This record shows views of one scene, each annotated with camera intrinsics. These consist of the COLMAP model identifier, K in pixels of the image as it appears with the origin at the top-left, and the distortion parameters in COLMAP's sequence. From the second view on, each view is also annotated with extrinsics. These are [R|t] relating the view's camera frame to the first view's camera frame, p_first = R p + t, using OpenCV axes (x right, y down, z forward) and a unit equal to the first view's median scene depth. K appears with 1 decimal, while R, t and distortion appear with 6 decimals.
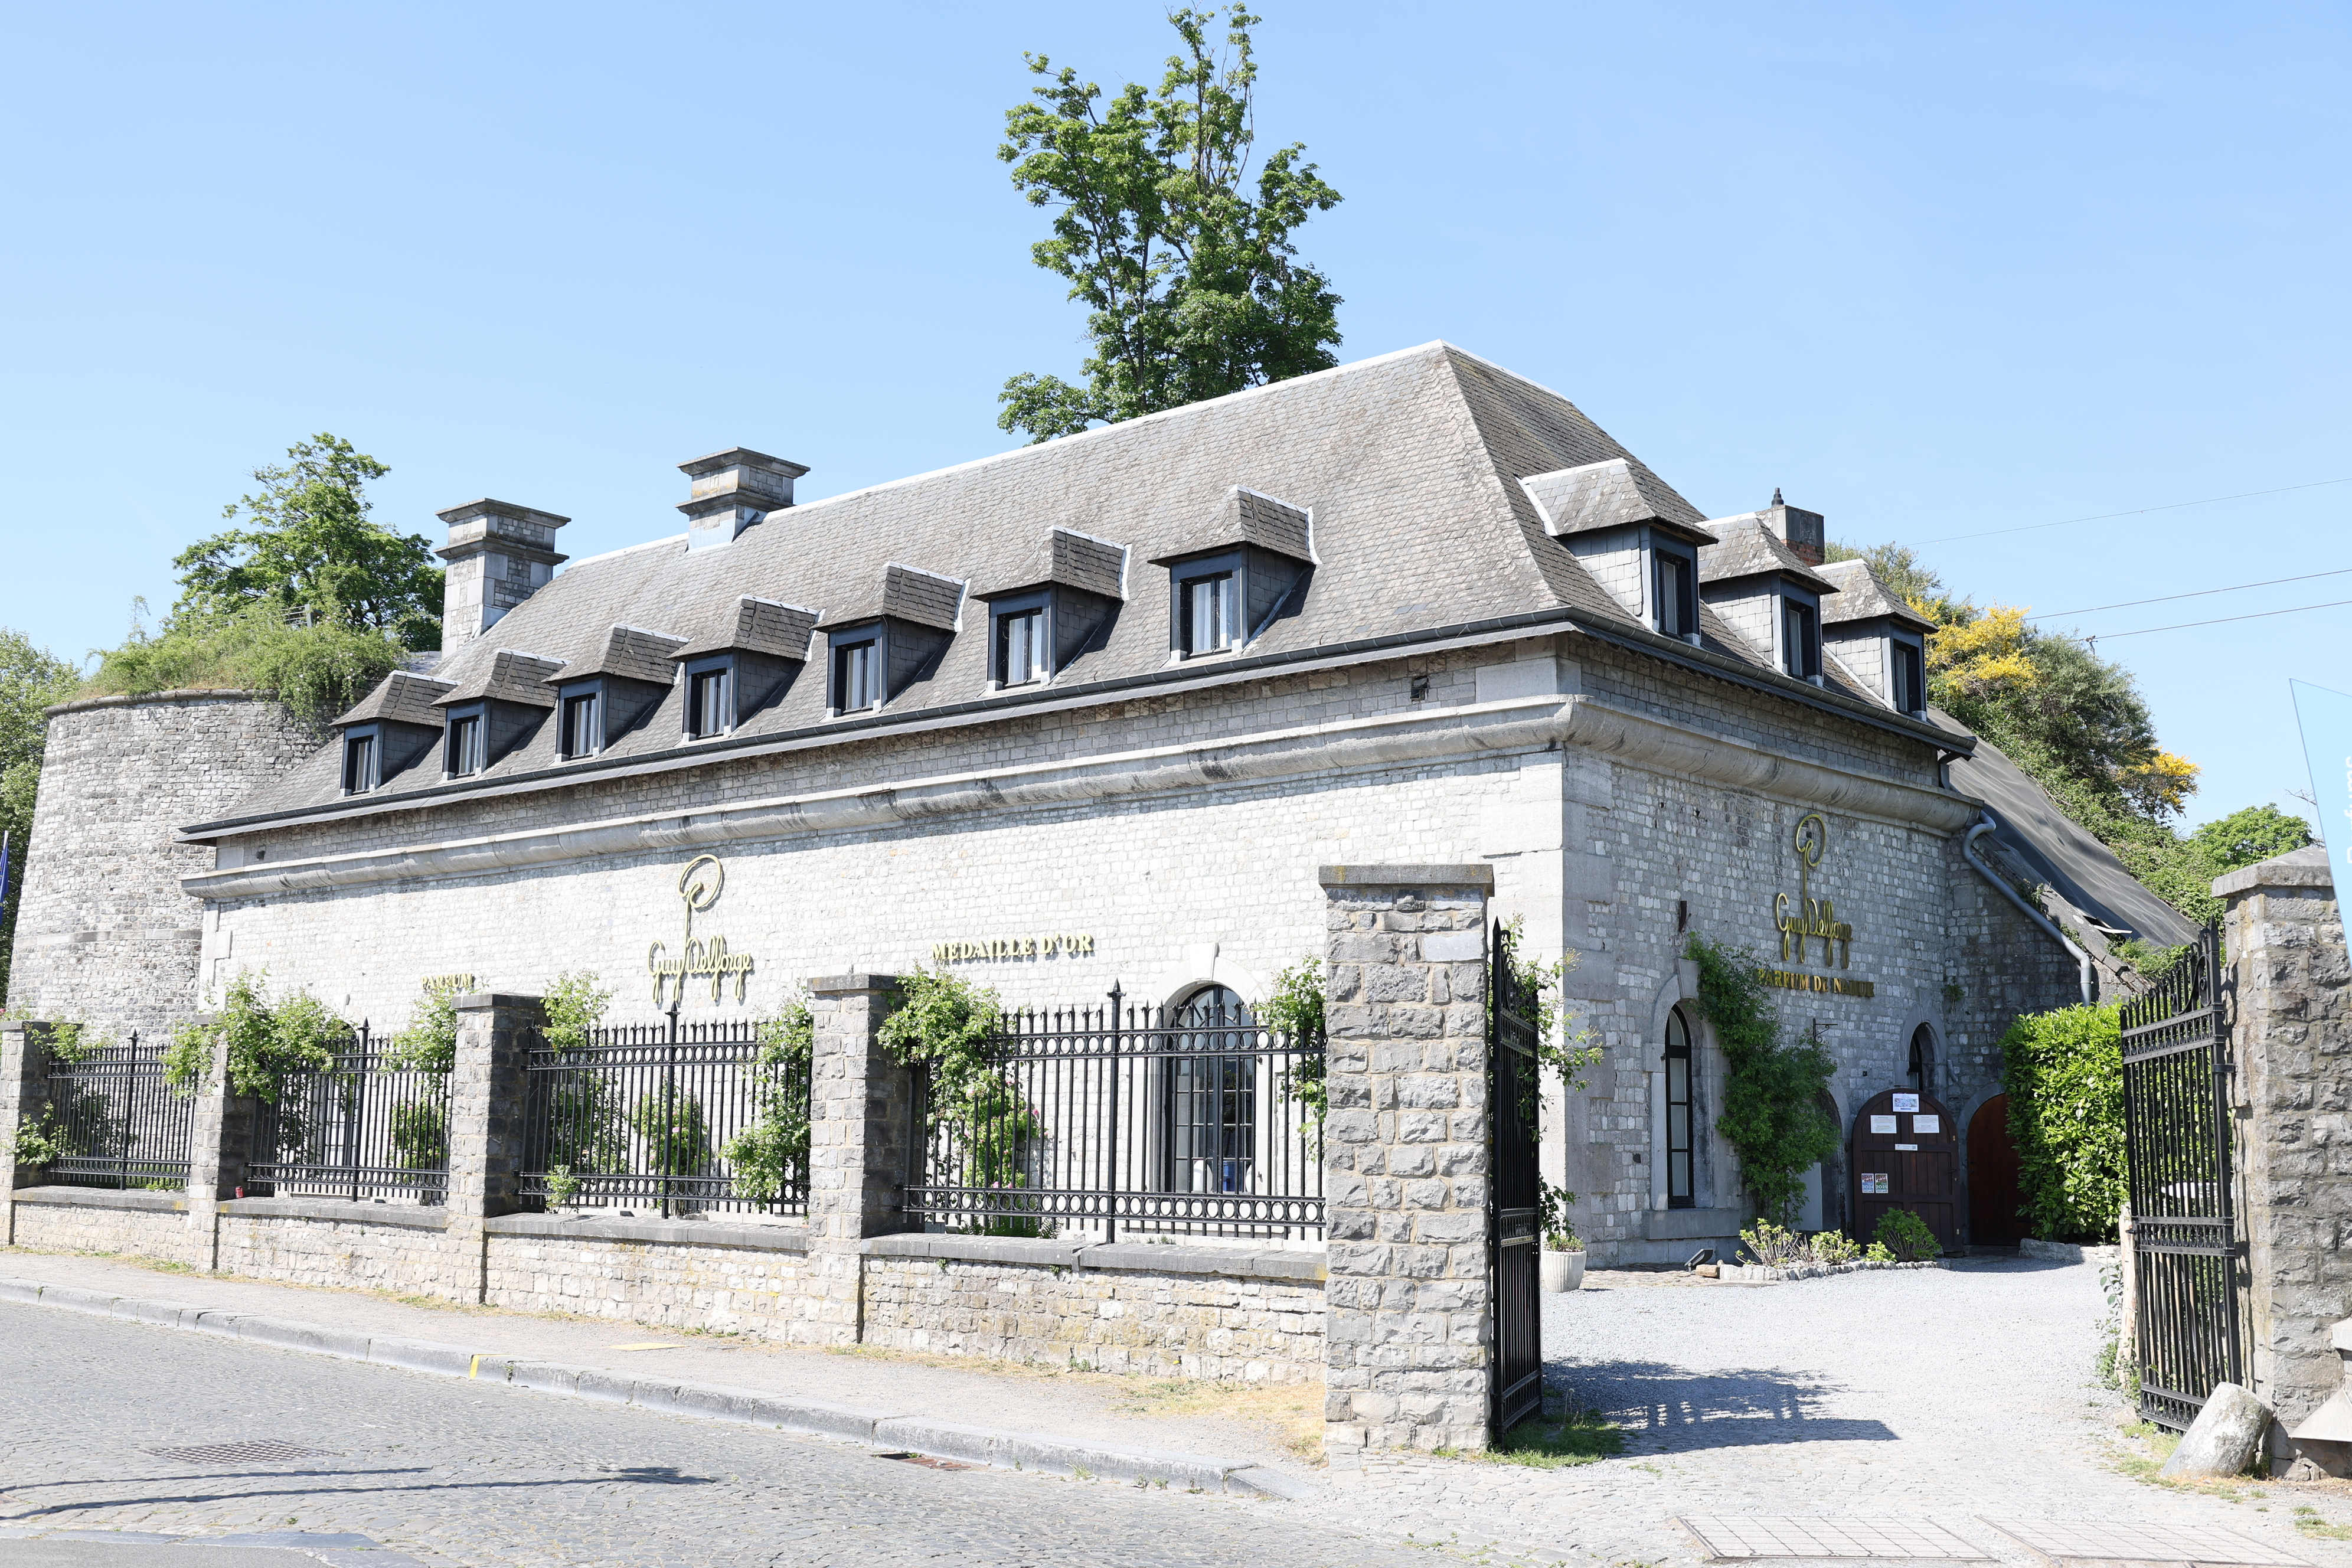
lens RADIAL K [[2369.3, 0, 1176.0], [0, 2369.3, 782.6], [0, 0, 1]] dist [0.002128, 0.000000]
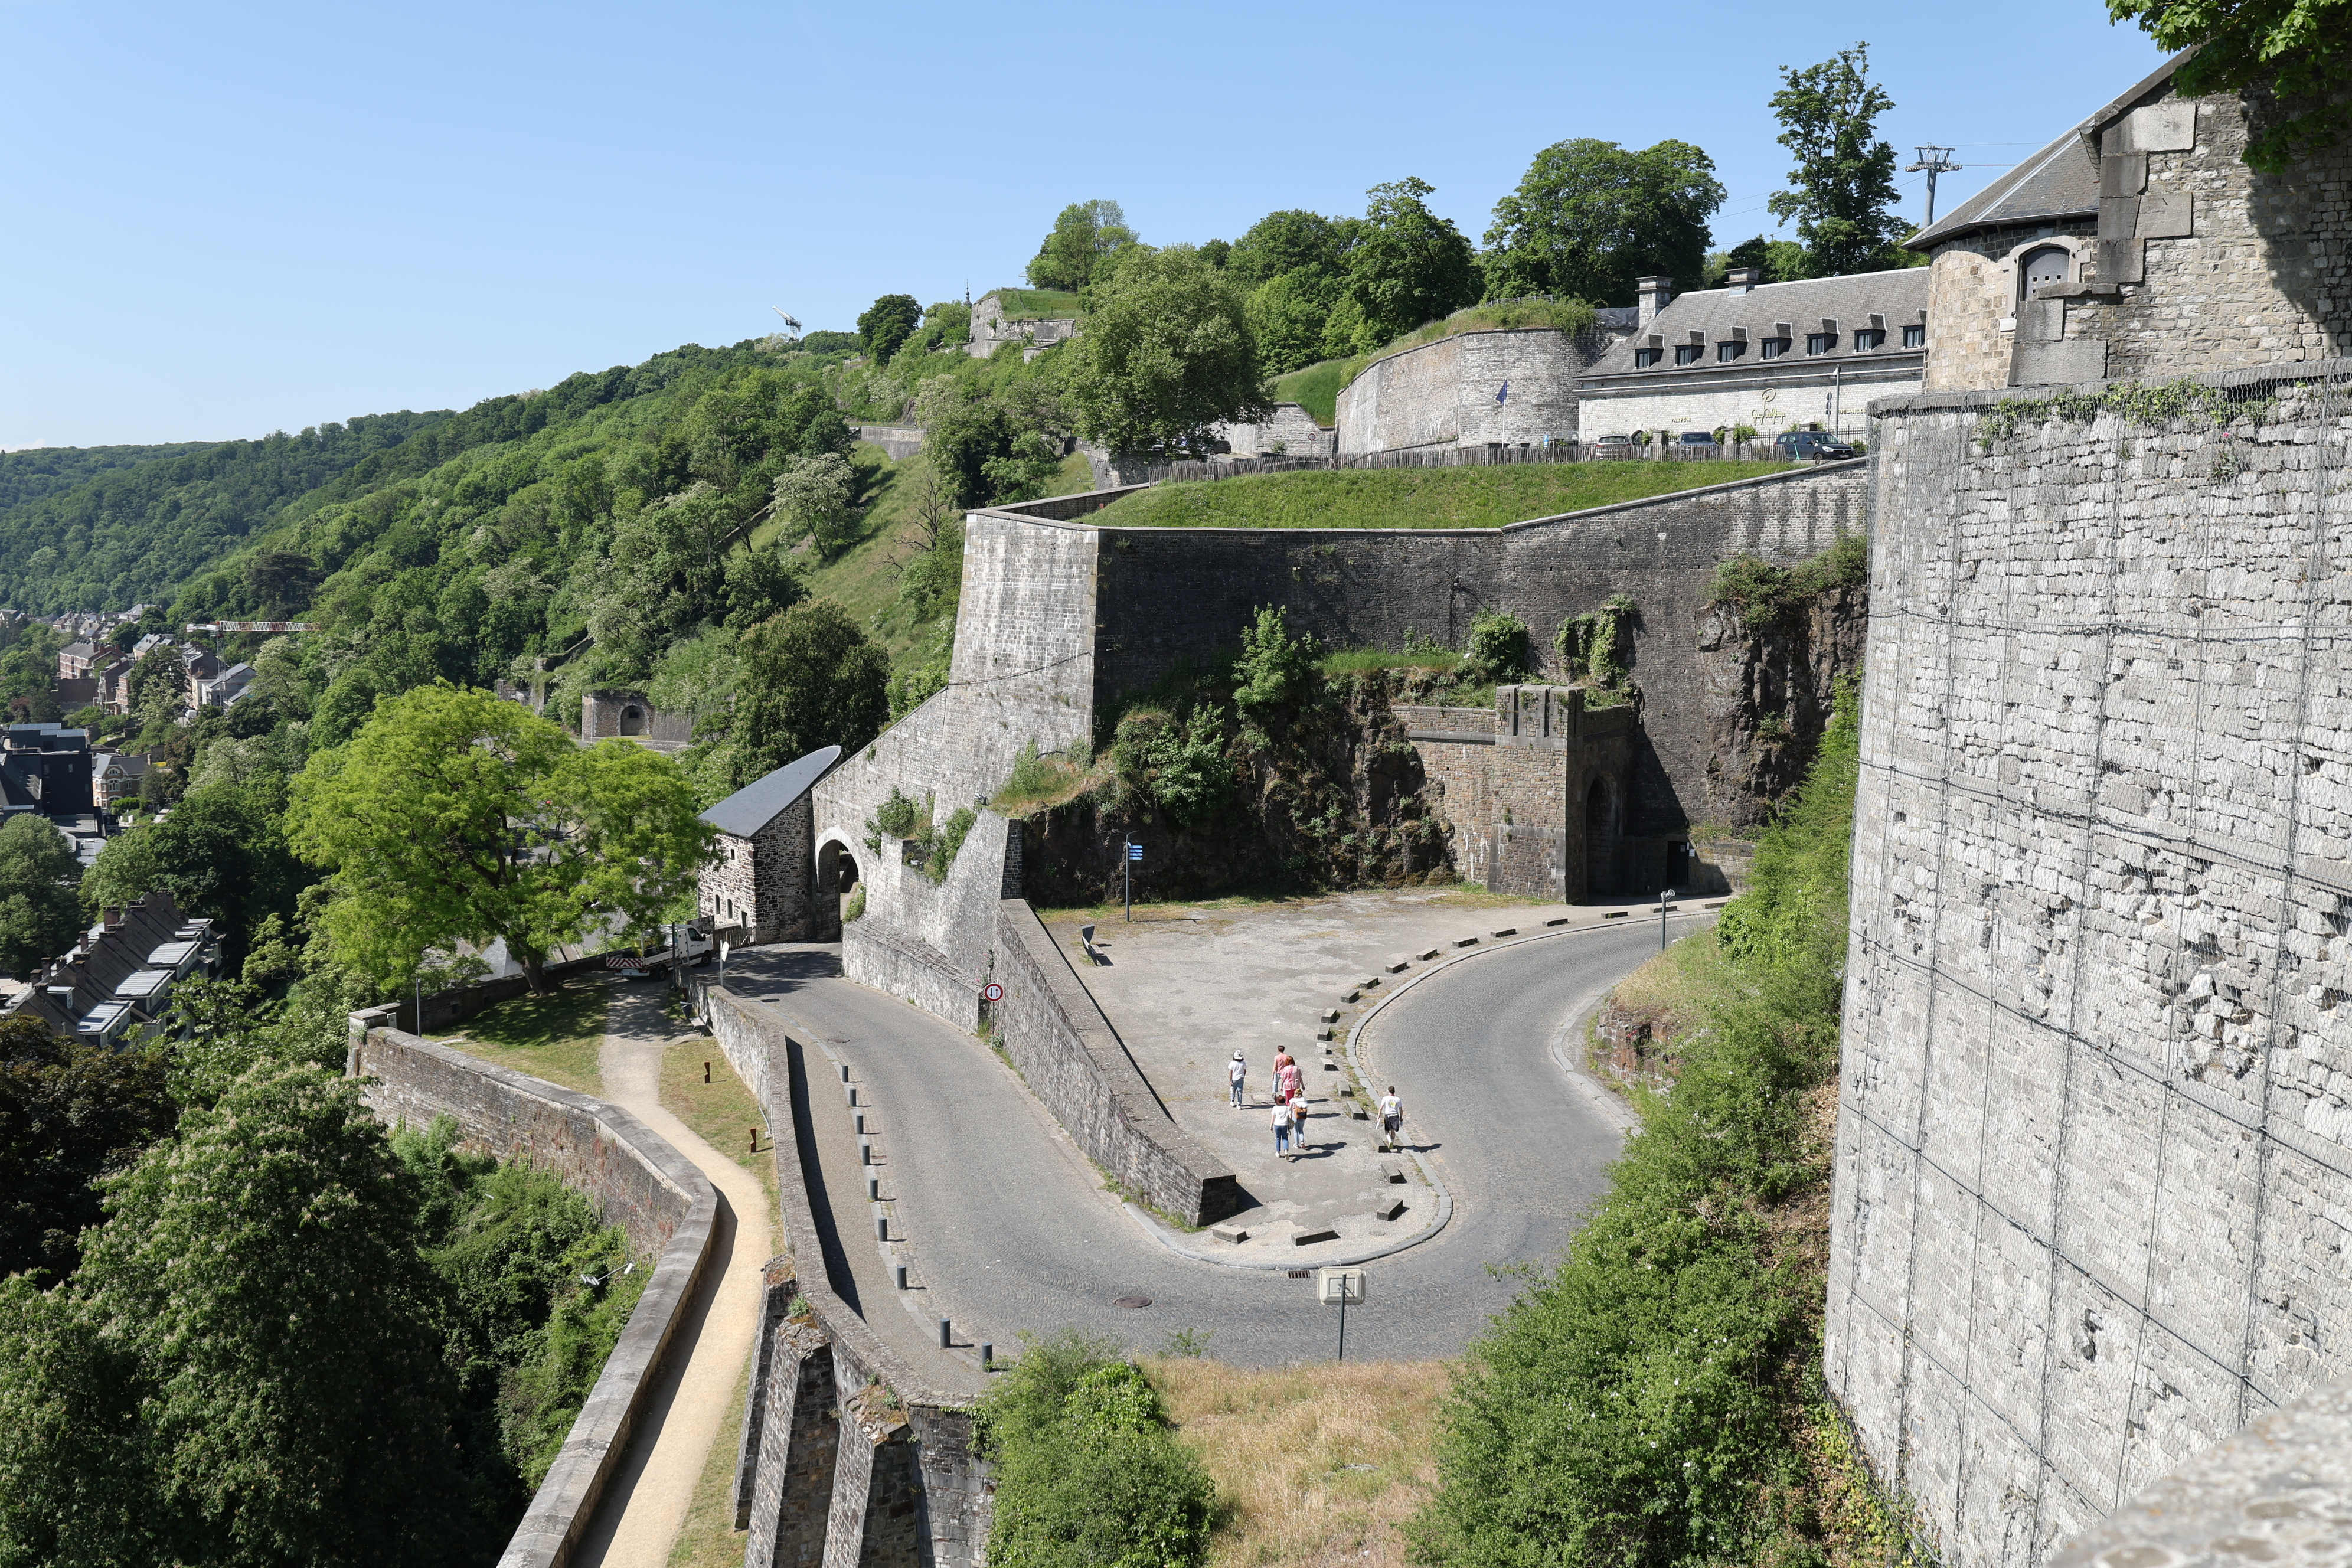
lens RADIAL K [[2239.0, 0, 1176.1], [0, 2239.0, 783.9], [0, 0, 1]] dist [0.004747, 0.000000]
pose [[0.990147, 0.004406, -0.139960, -0.570483], [0.031527, 0.966828, 0.253474, -0.275898], [0.136434, -0.255389, 0.957163, -2.590878]]
